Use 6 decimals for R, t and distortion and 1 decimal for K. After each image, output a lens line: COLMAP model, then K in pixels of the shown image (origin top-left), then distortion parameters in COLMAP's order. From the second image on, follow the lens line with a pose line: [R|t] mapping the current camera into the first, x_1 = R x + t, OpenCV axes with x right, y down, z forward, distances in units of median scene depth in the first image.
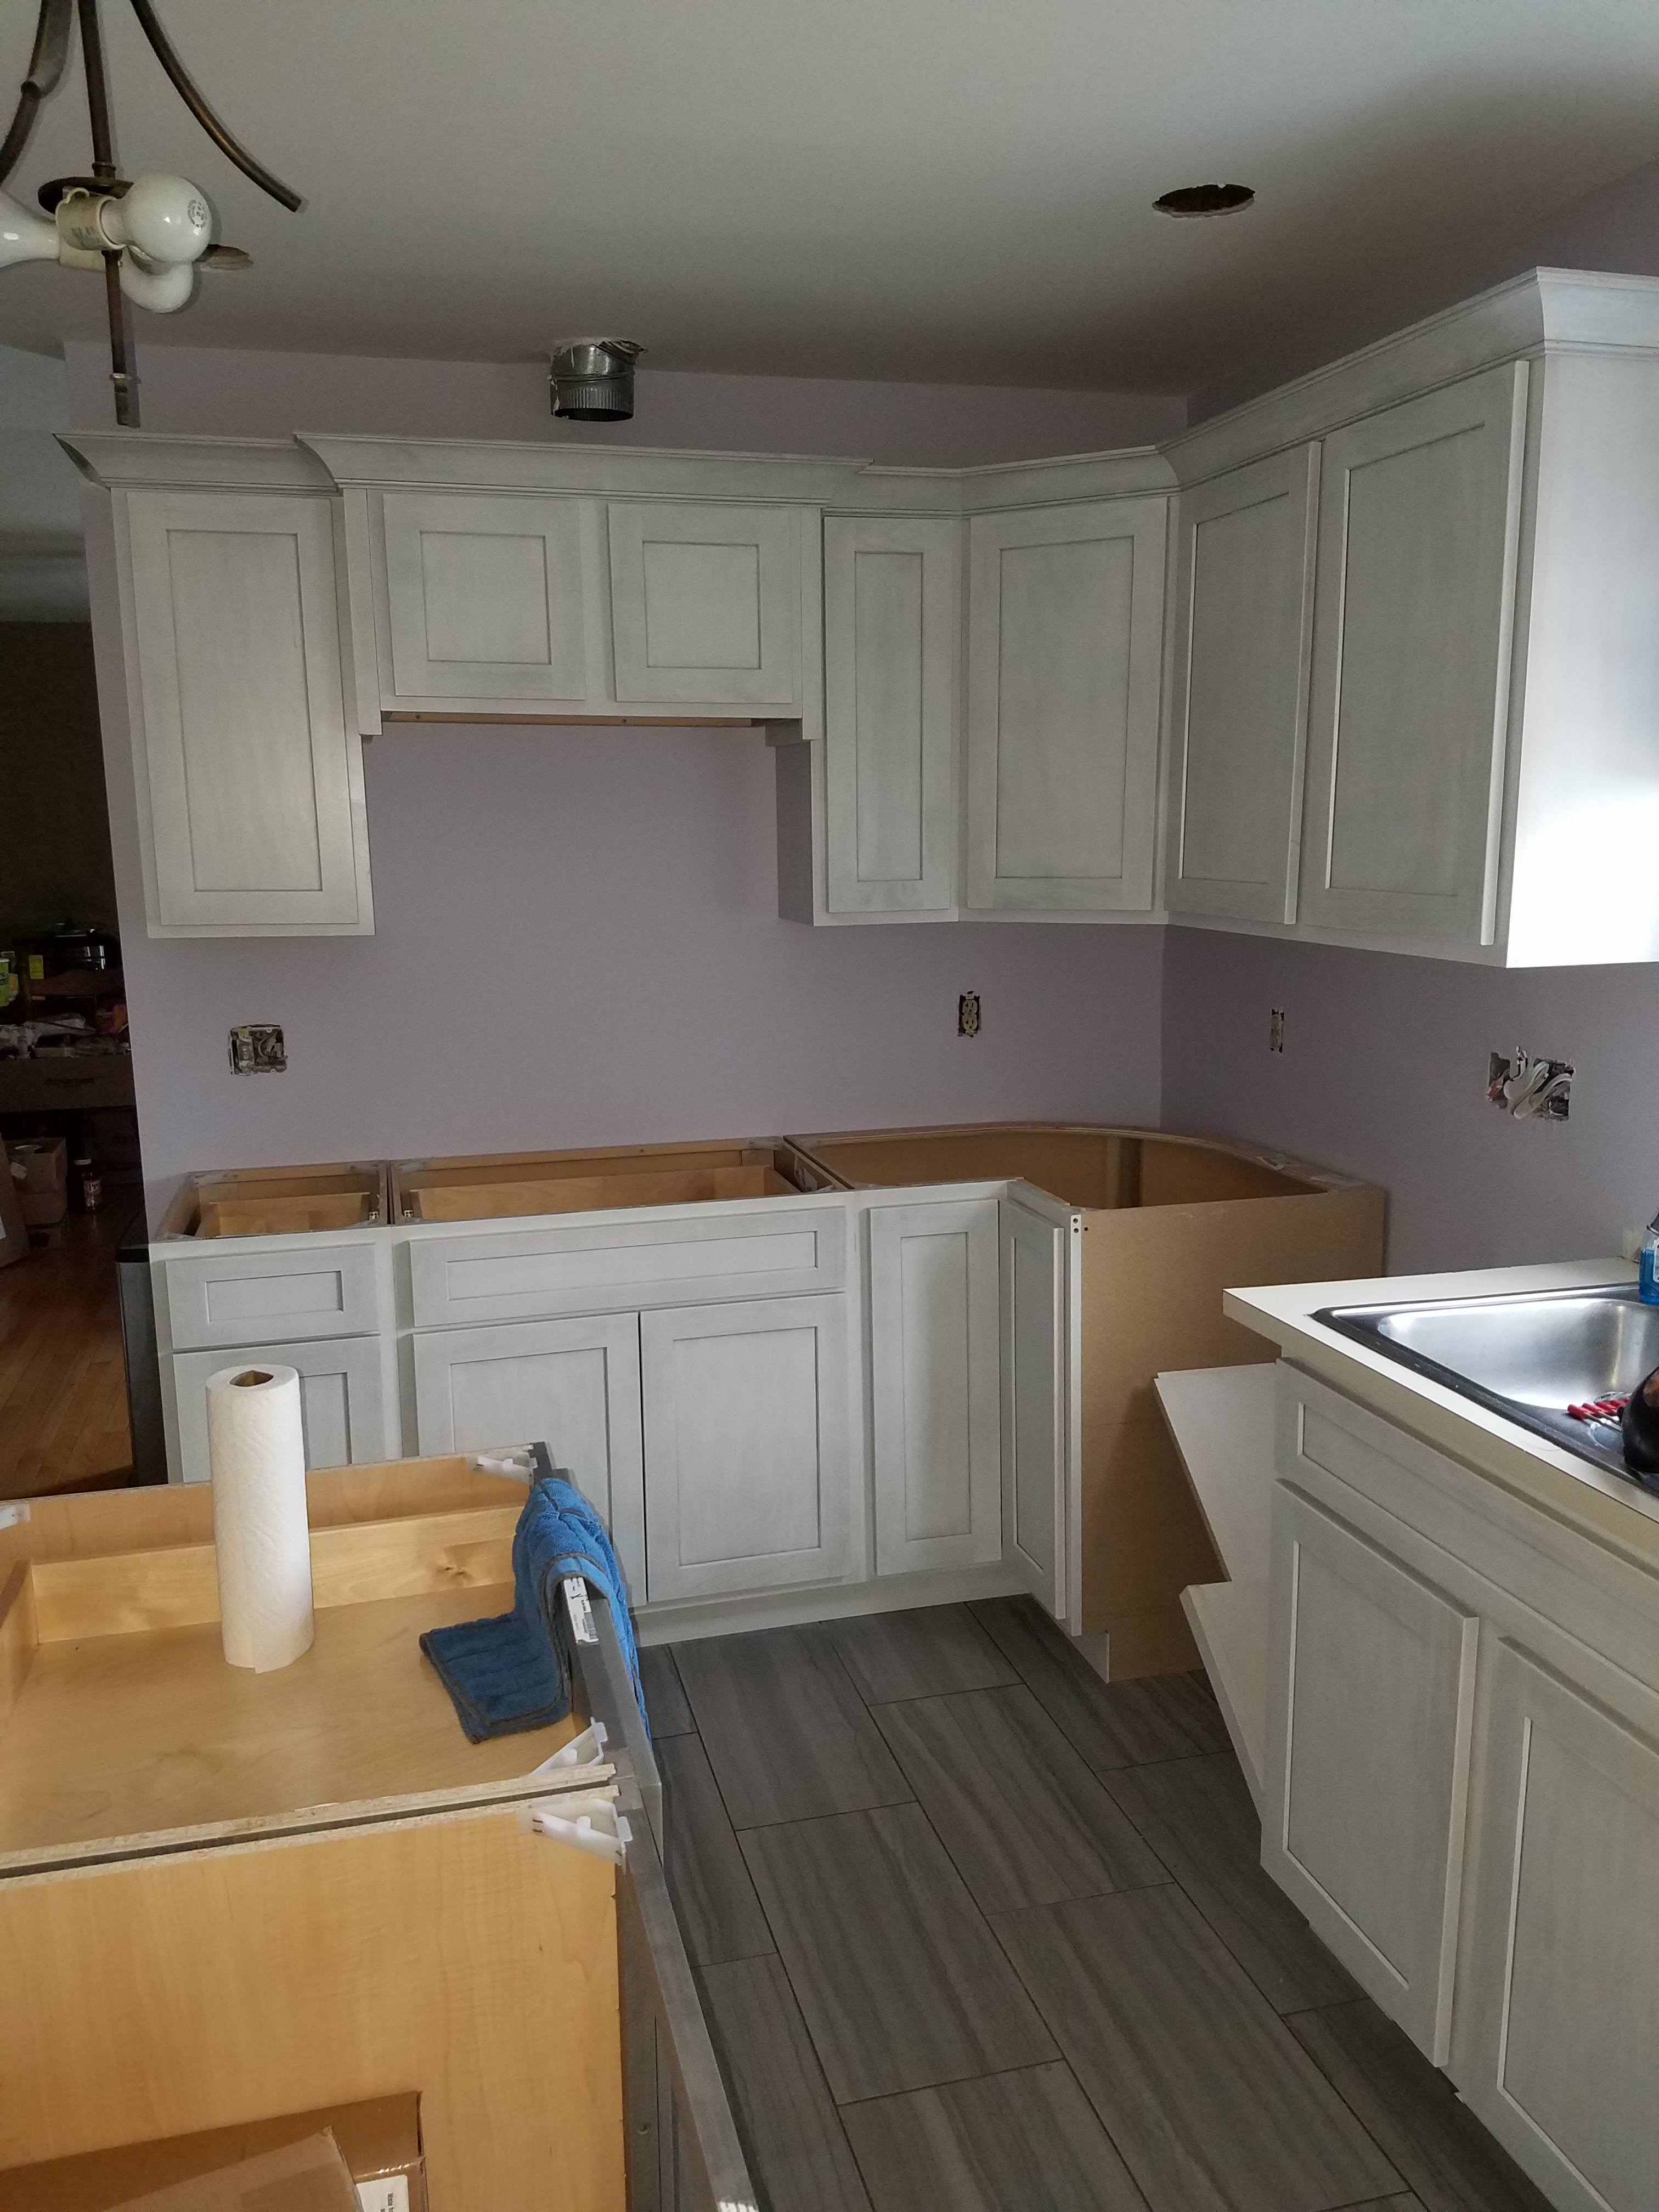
lens RADIAL K [[1684.3, 0, 838.4], [0, 1684.3, 1146.5], [0, 0, 1]] dist [0.146058, -0.208373]
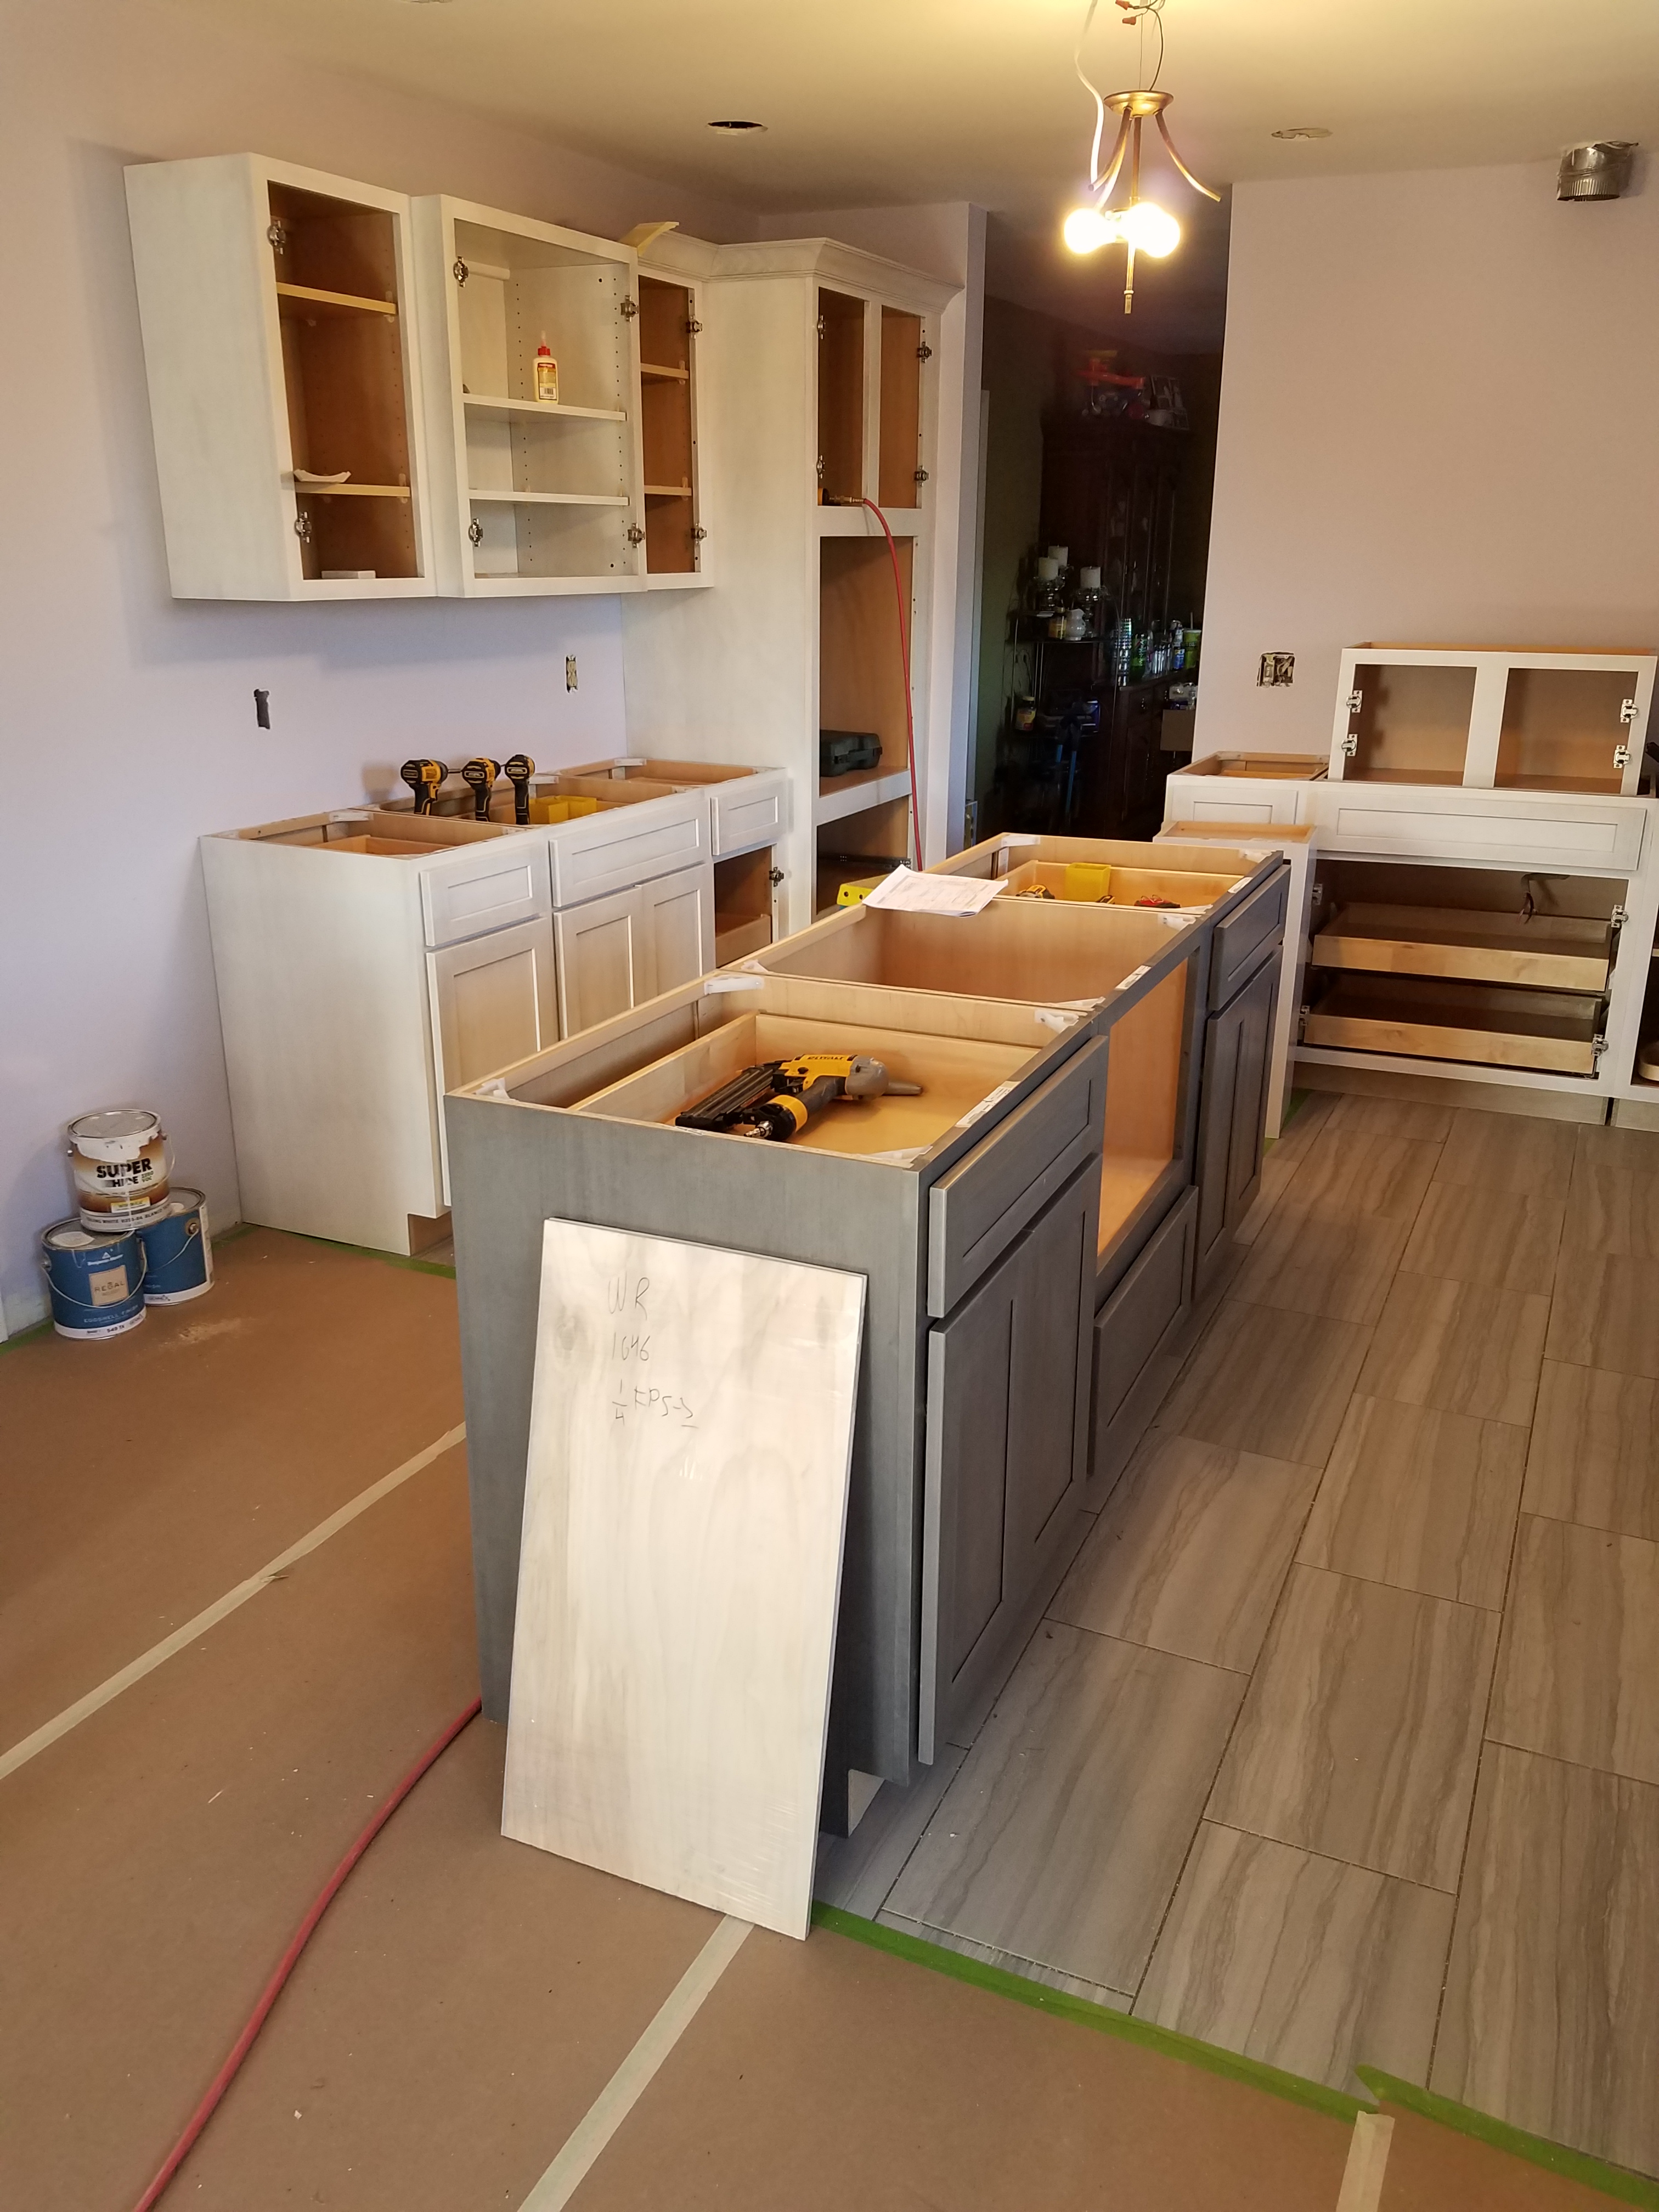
lens RADIAL K [[1693.2, 0, 827.0], [0, 1693.2, 1121.3], [0, 0, 1]] dist [0.067341, -0.104823]
pose [[0.763059, 0.220978, -0.607380, 0.443486], [-0.129614, 0.972965, 0.191151, 0.117110], [0.633200, -0.067135, 0.771071, -0.536252]]
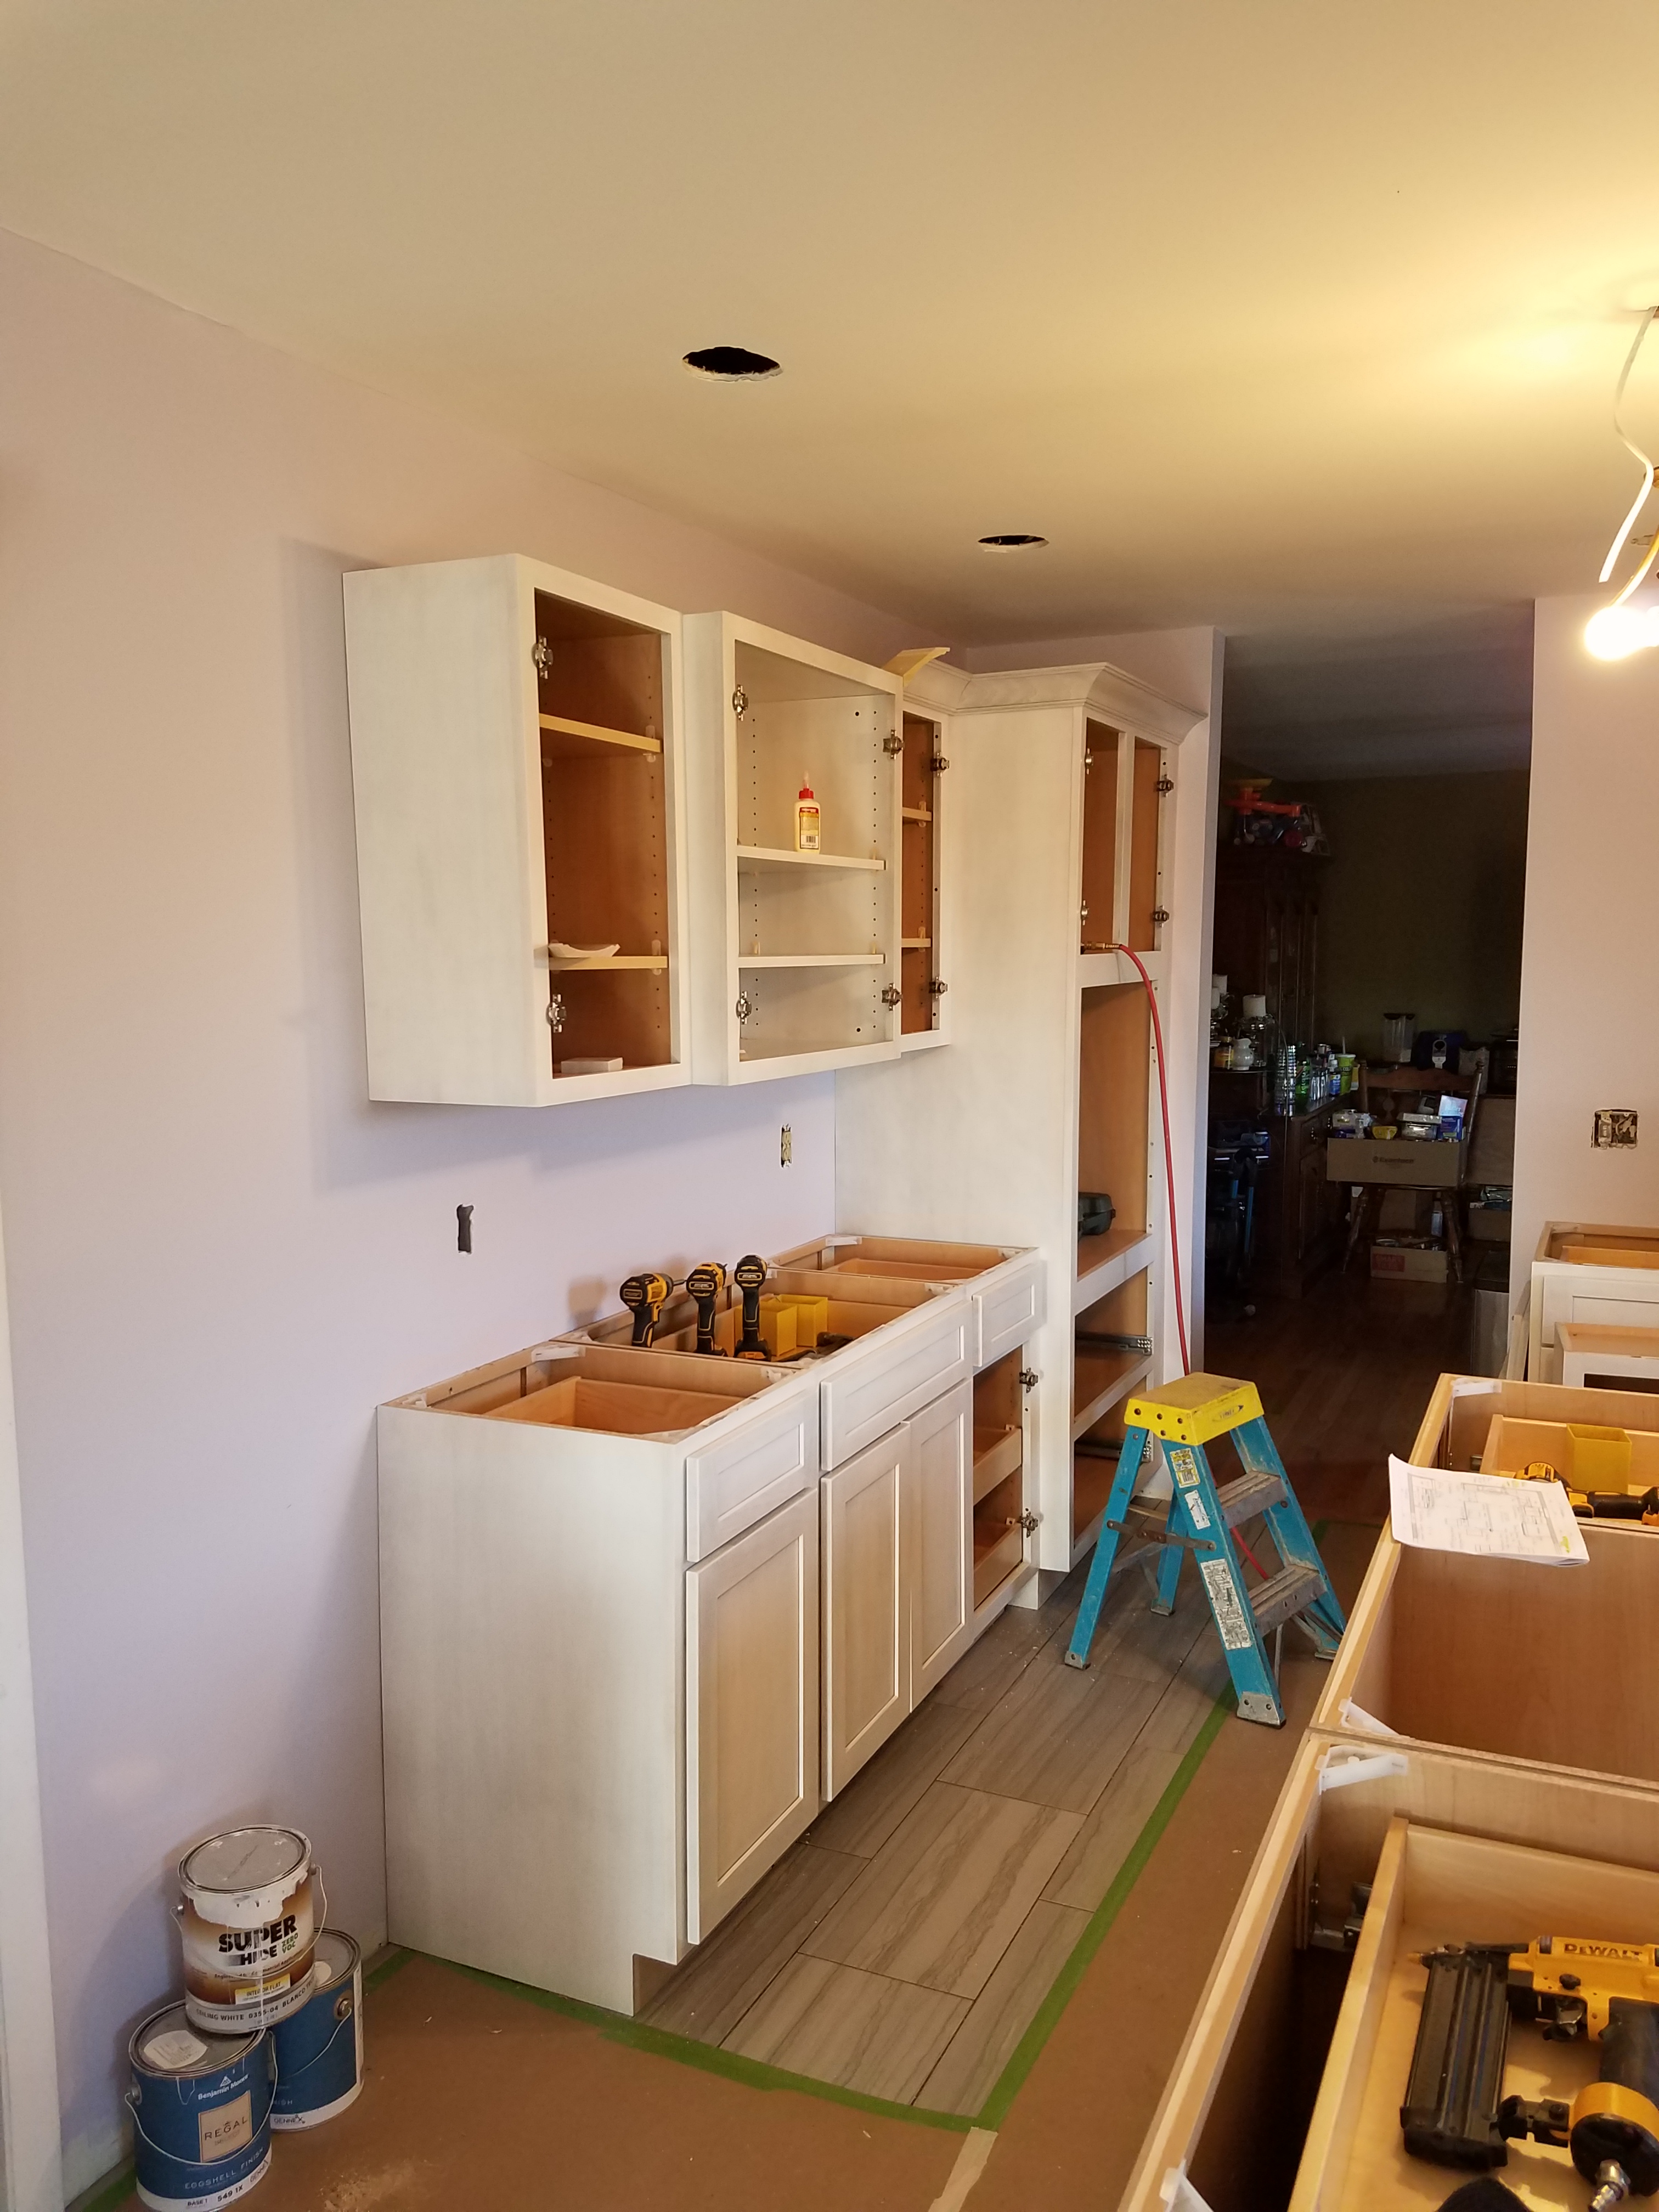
lens RADIAL K [[1684.3, 0, 847.0], [0, 1684.3, 1151.9], [0, 0, 1]] dist [0.146058, -0.208373]
pose [[0.762359, 0.081745, -0.641971, 0.052545], [-0.119230, 0.992751, -0.015179, 0.057946], [0.636076, 0.088114, 0.766579, -0.405619]]
